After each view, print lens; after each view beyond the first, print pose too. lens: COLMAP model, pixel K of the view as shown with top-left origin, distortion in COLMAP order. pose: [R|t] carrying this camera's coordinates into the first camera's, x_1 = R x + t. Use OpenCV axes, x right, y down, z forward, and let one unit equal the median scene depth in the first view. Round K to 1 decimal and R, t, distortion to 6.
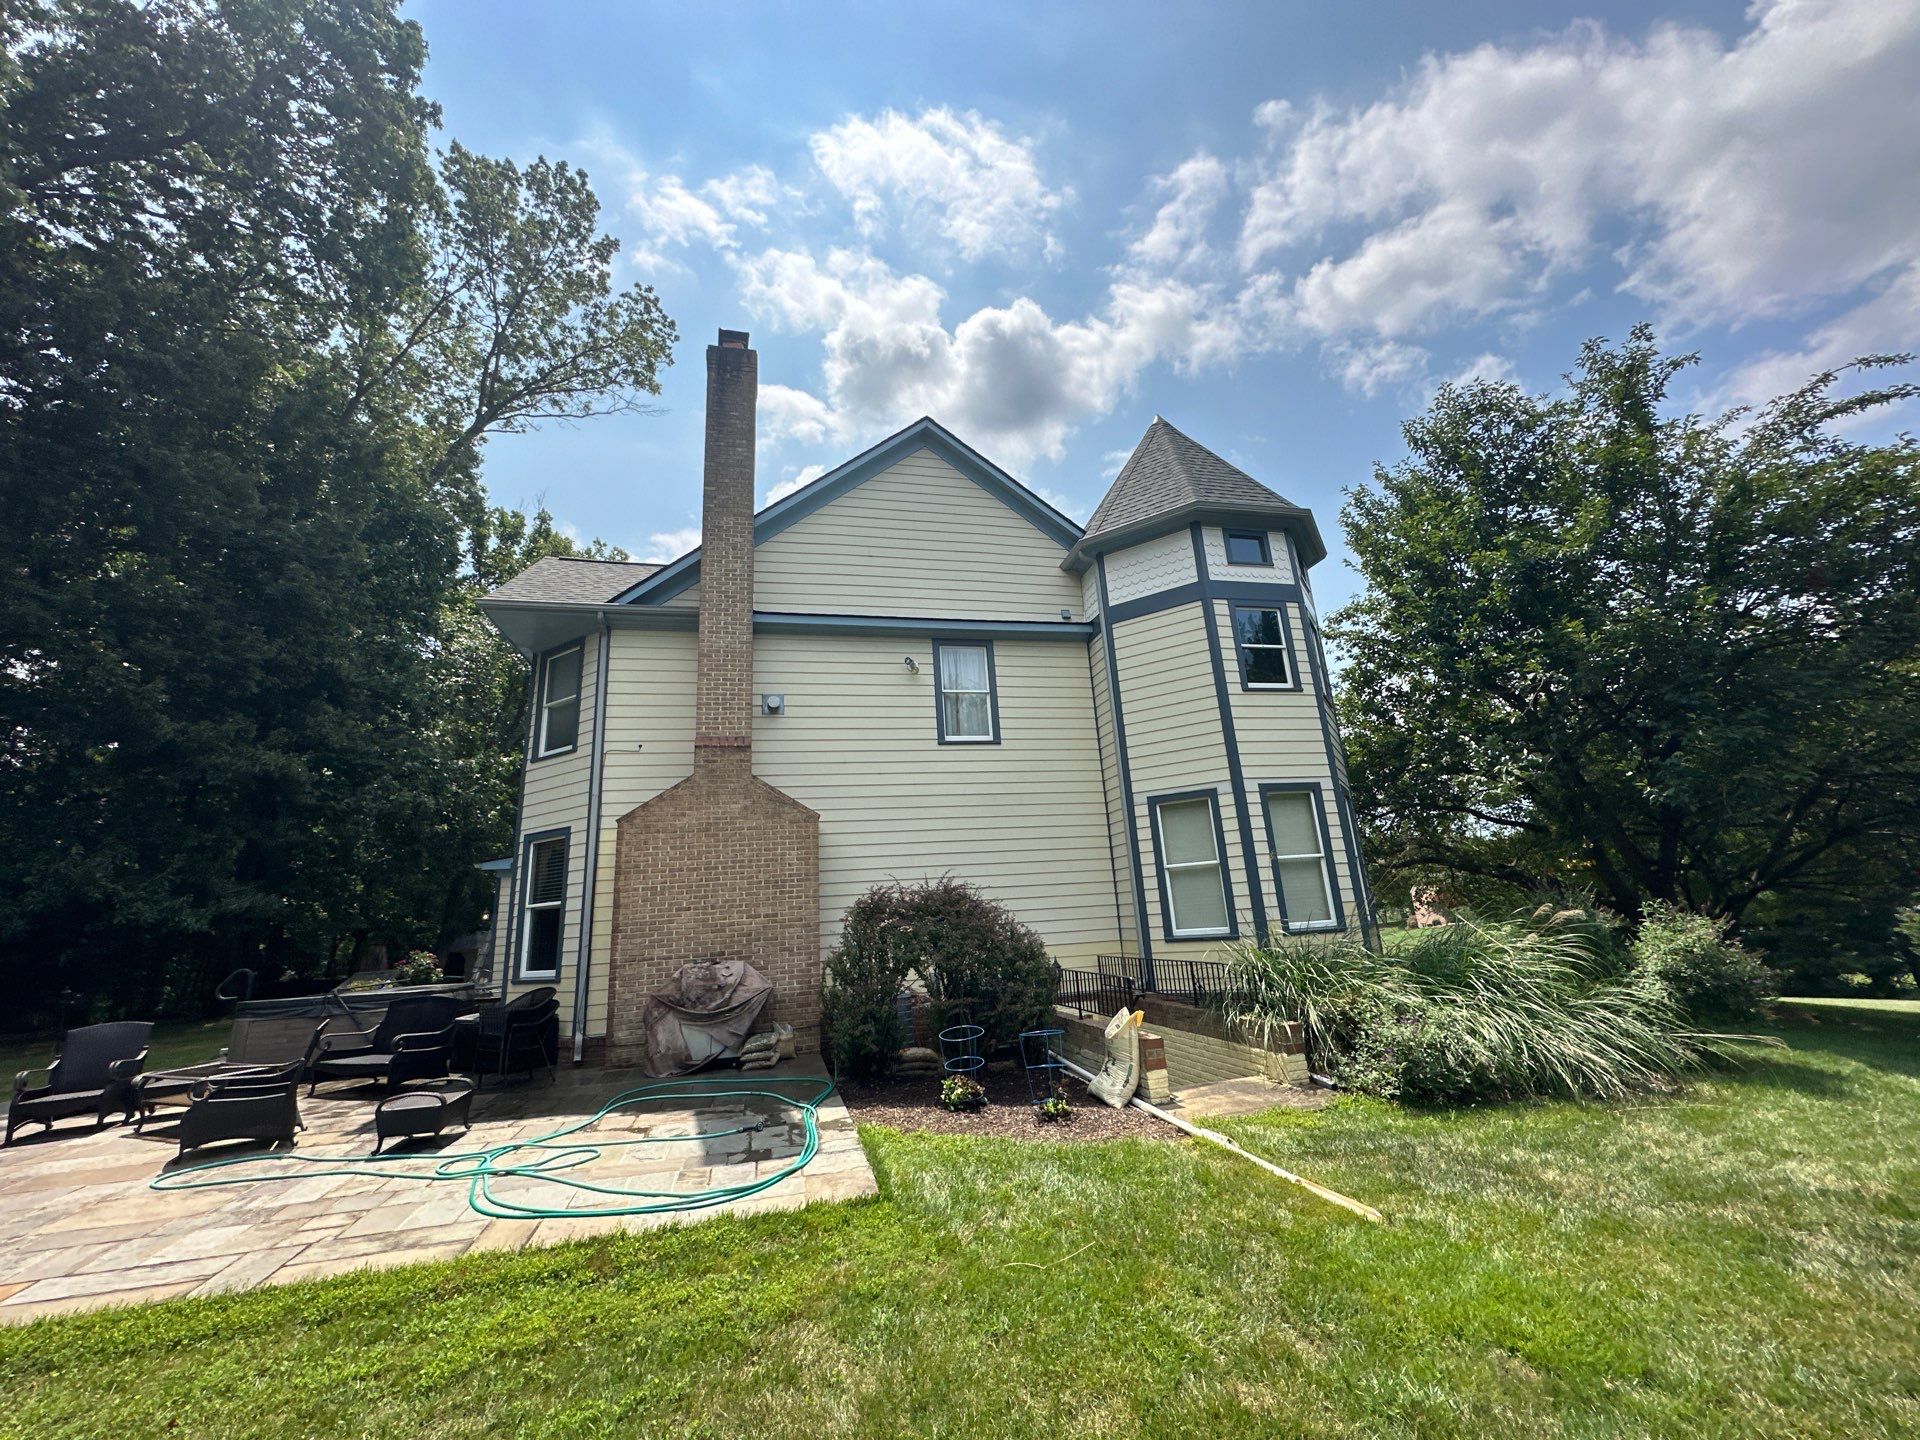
lens RADIAL K [[756.3, 0, 958.8], [0, 756.3, 709.1], [0, 0, 1]] dist [0.002023, 0.000626]
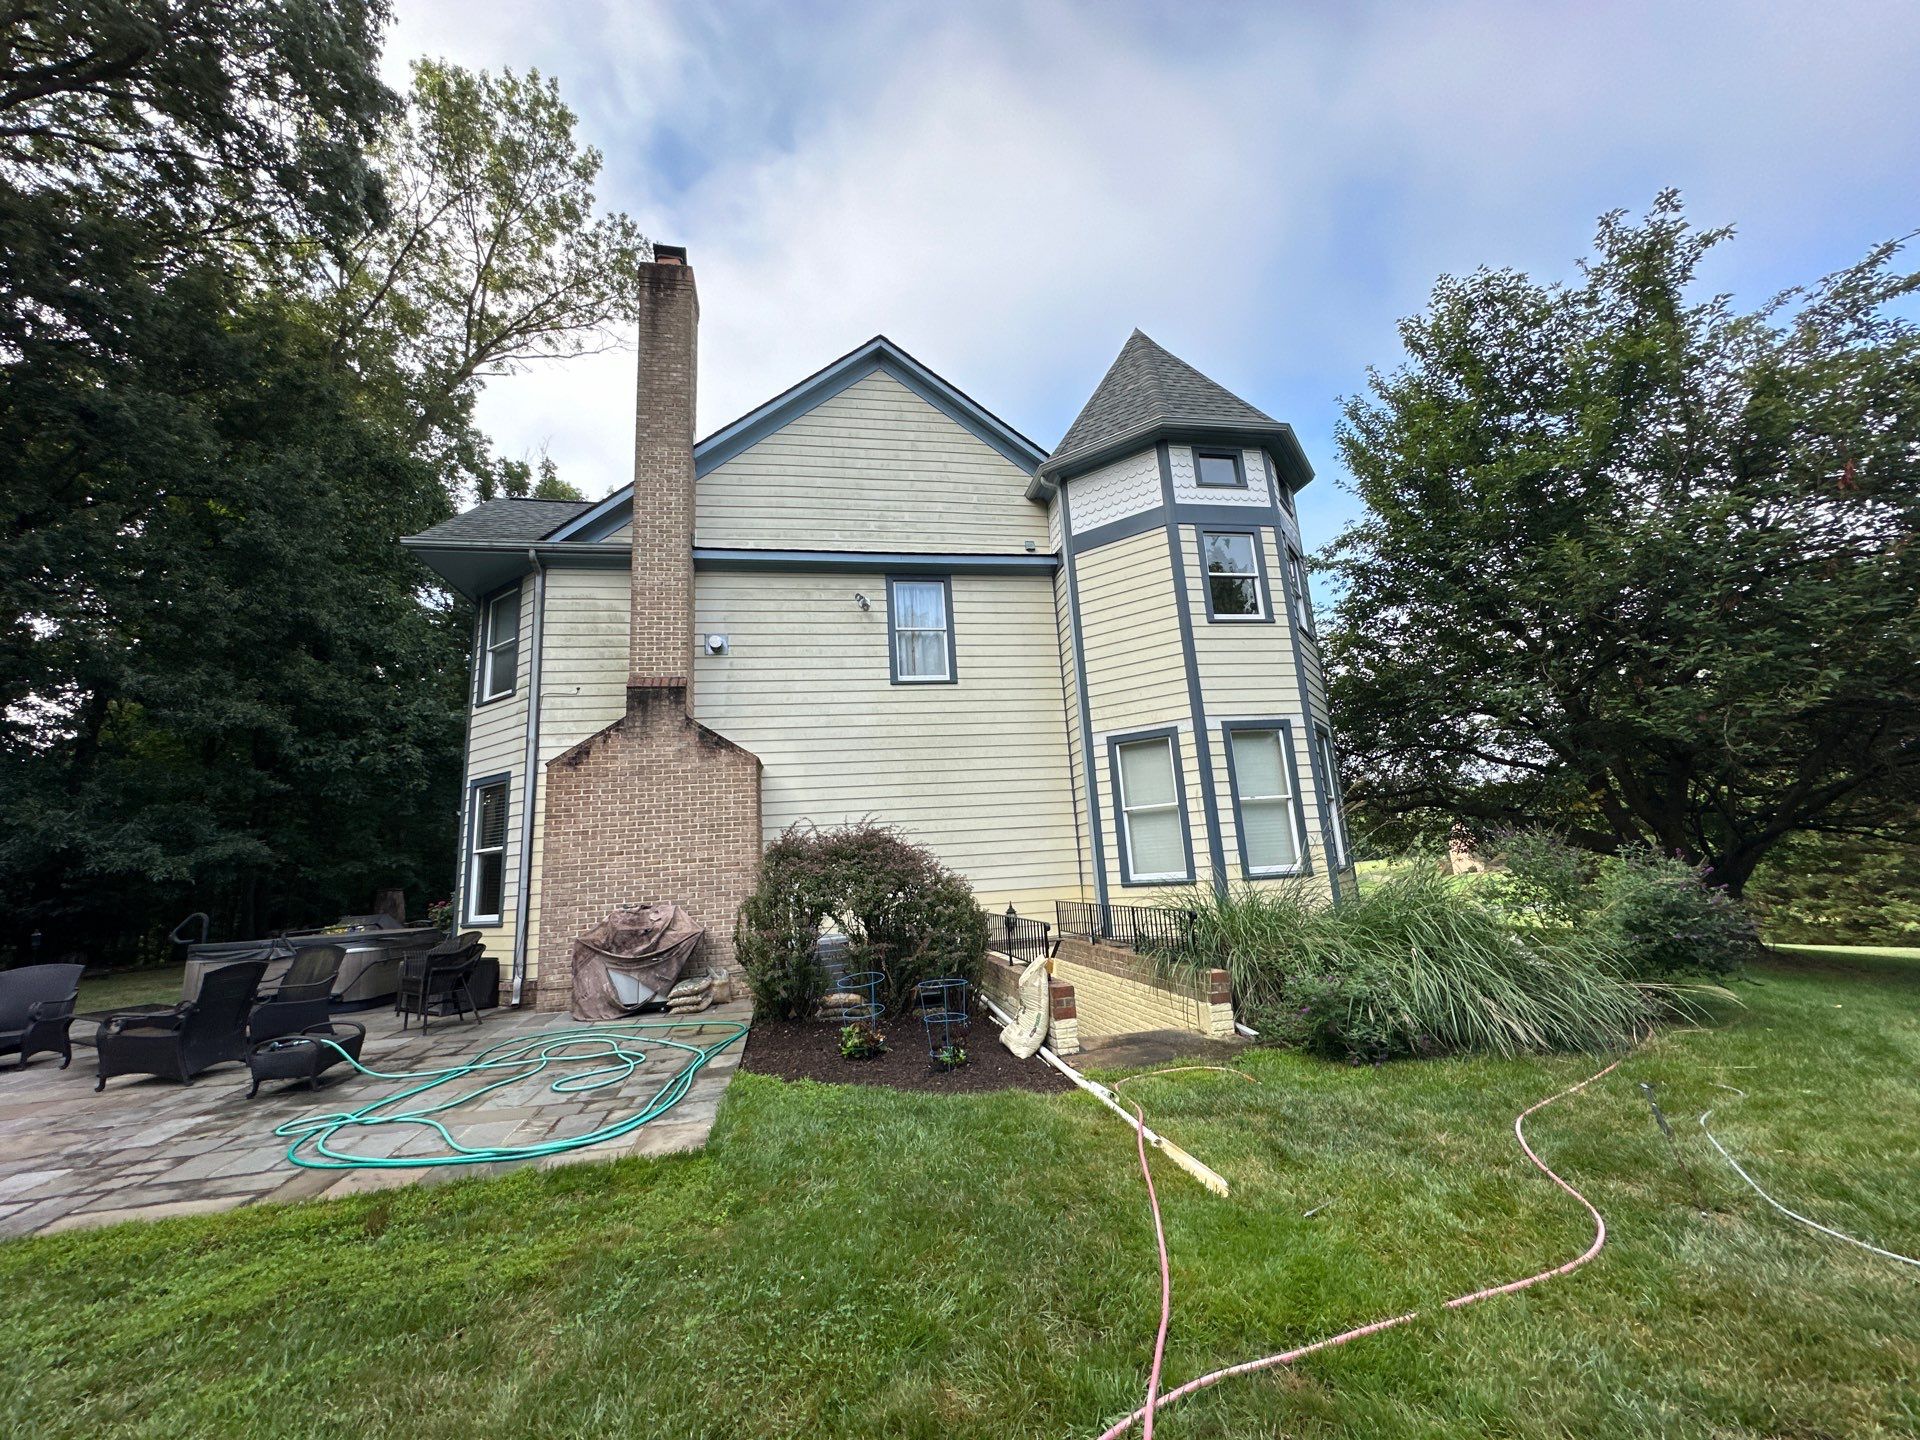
lens RADIAL K [[756.3, 0, 958.8], [0, 756.3, 709.1], [0, 0, 1]] dist [0.002023, 0.000626]
pose [[0.998945, -0.009927, -0.044828, 0.107986], [0.012819, 0.997823, 0.064685, 0.017887], [0.044088, -0.065192, 0.996898, 0.049328]]
